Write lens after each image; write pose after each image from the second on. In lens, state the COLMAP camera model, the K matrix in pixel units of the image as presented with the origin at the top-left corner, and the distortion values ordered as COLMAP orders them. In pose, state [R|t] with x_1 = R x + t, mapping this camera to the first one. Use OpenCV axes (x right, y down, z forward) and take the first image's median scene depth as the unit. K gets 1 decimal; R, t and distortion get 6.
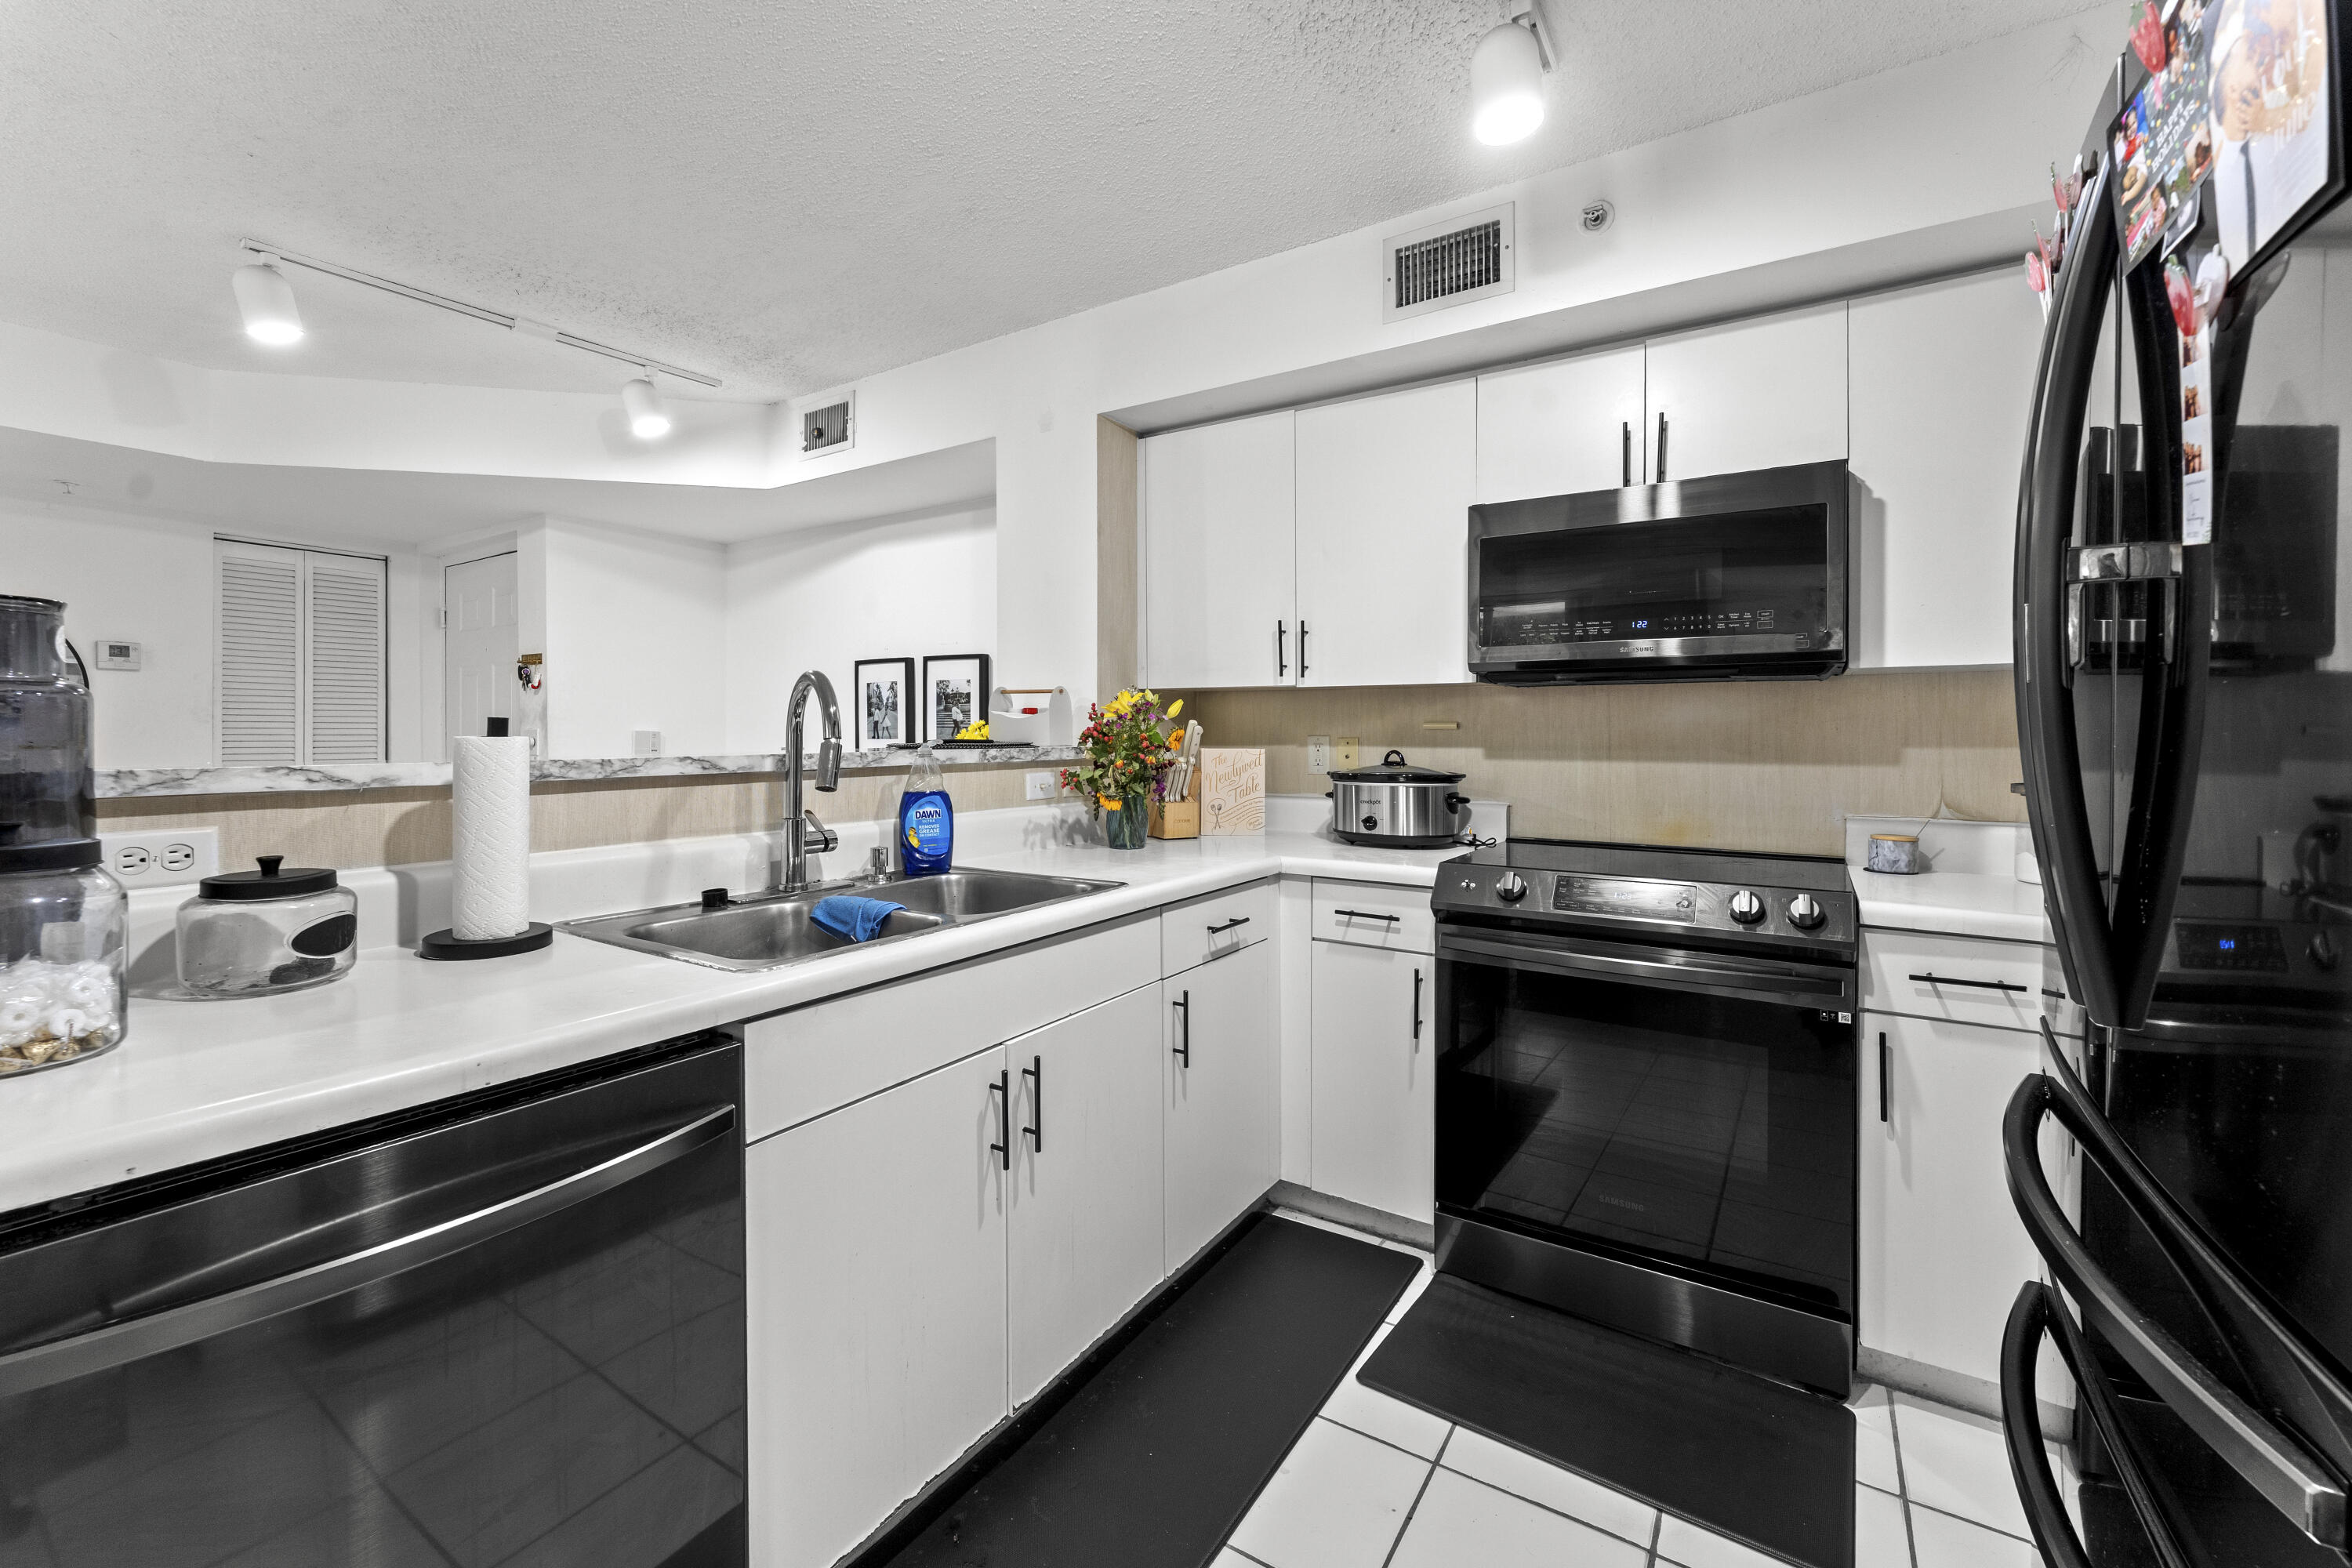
lens RADIAL K [[960.4, 0, 1170.4], [0, 960.4, 736.9], [0, 0, 1]] dist [-0.001721, -0.000444]
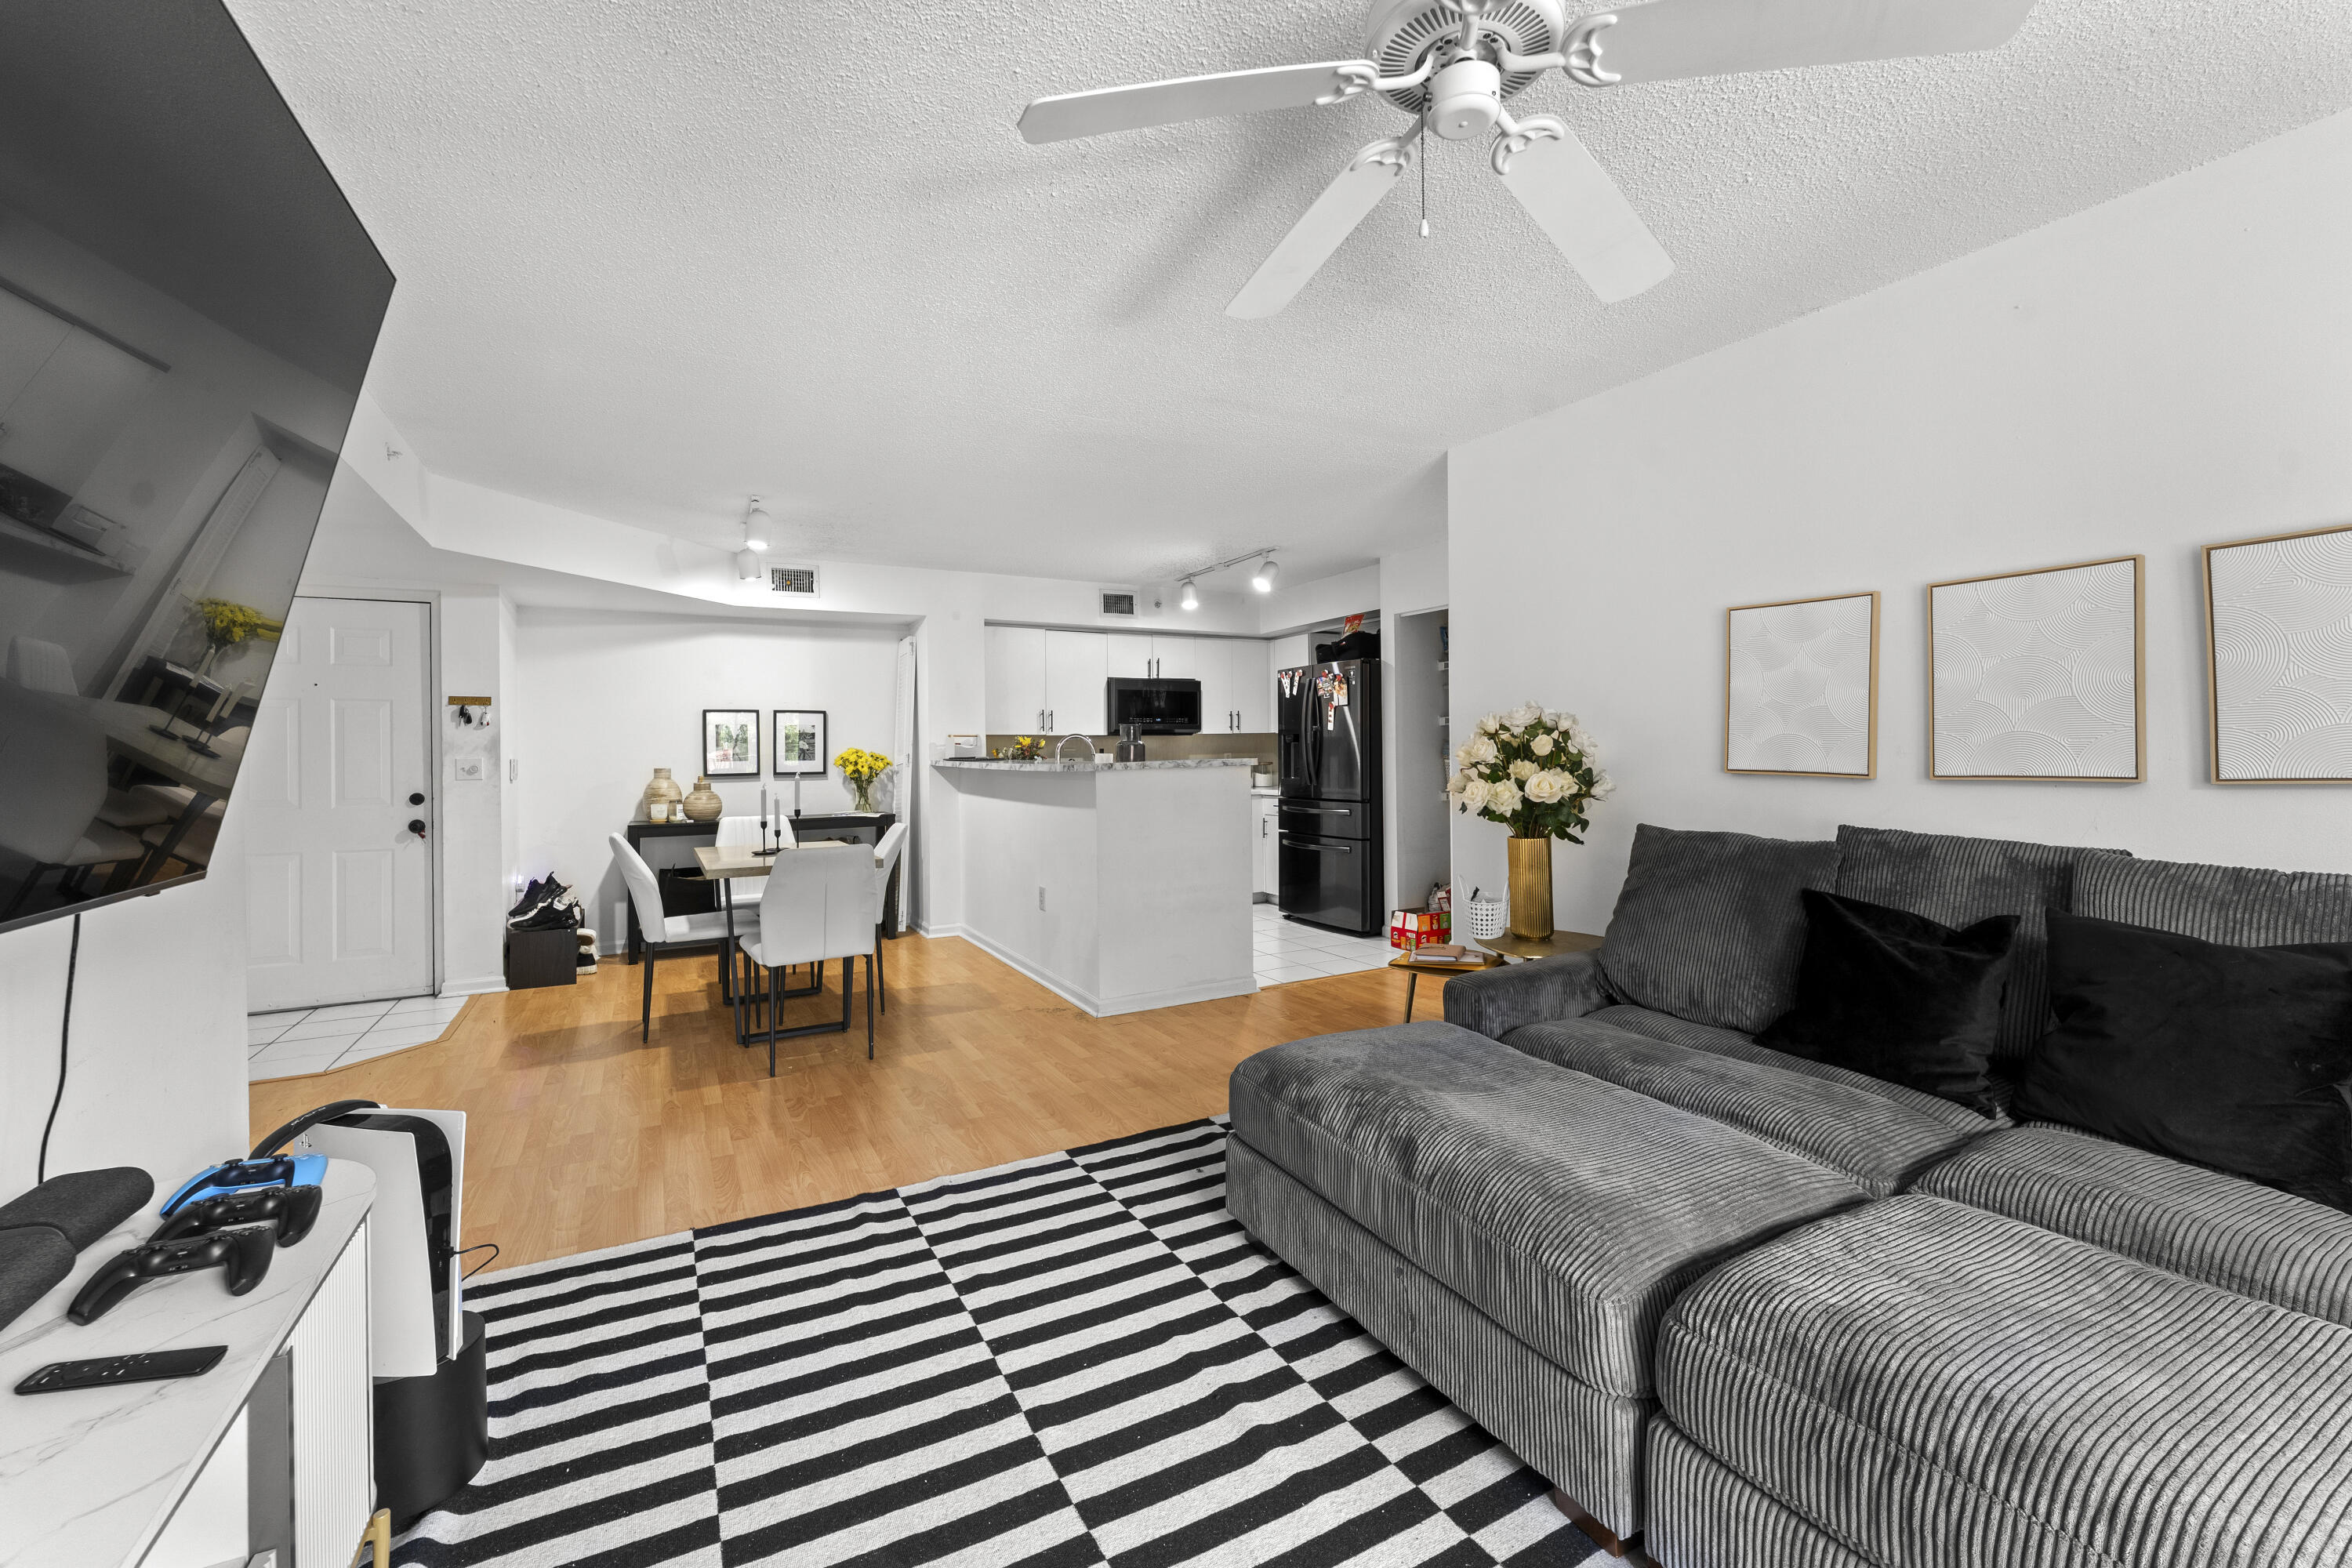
lens RADIAL K [[963.8, 0, 1175.0], [0, 963.8, 746.2], [0, 0, 1]] dist [0.001091, 0.000114]
pose [[0.477896, -0.003571, 0.878409, -2.208744], [0.016959, 0.999843, -0.005162, -0.003276], [-0.878252, 0.017364, 0.477882, -0.613610]]
